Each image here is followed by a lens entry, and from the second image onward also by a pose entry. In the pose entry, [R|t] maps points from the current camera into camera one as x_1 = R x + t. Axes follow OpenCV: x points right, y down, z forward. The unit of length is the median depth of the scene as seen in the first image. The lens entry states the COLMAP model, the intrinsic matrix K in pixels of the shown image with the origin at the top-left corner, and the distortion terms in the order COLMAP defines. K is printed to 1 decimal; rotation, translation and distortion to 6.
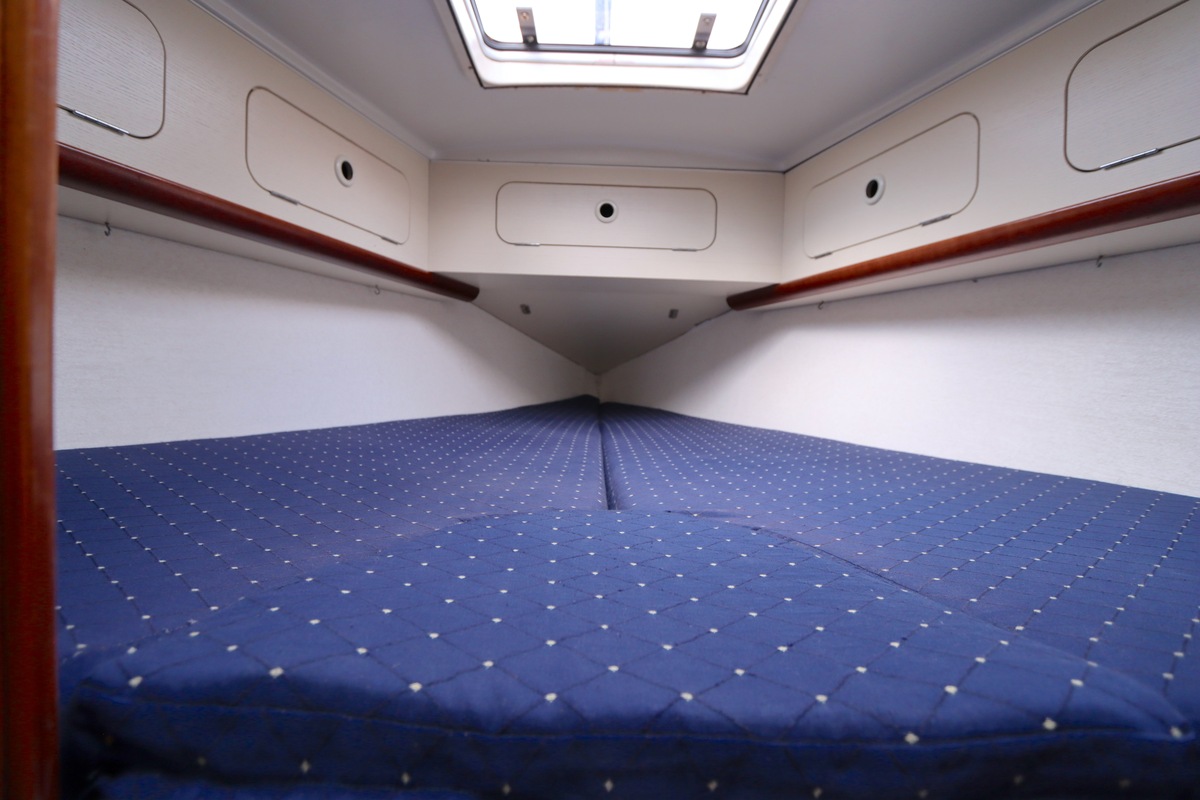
lens RADIAL K [[568.1, 0, 600.5], [0, 568.1, 395.8], [0, 0, 1]] dist [-0.021717, 0.003904]
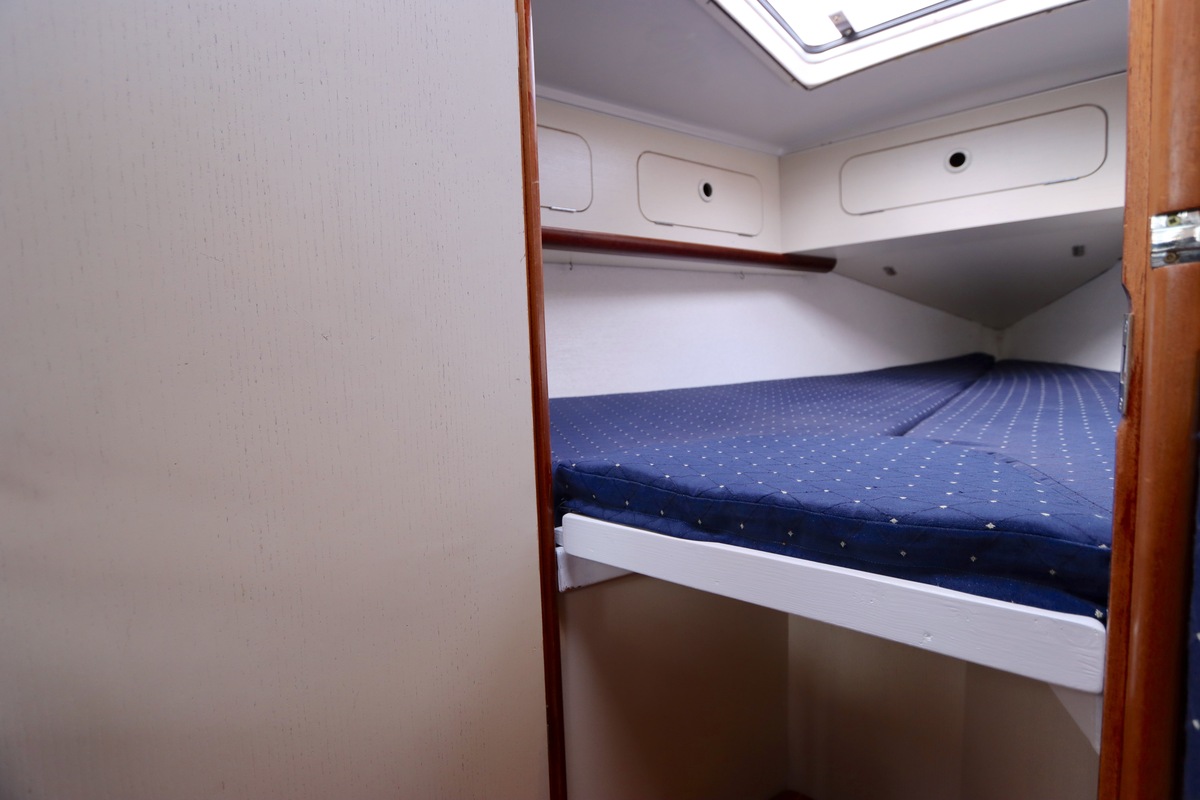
lens RADIAL K [[568.1, 0, 600.5], [0, 568.1, 395.8], [0, 0, 1]] dist [-0.021717, 0.003904]
pose [[0.767061, -0.009681, -0.641501, 0.200969], [0.042086, 0.998492, 0.035255, 0.021788], [0.640192, -0.054041, 0.766311, -0.194365]]
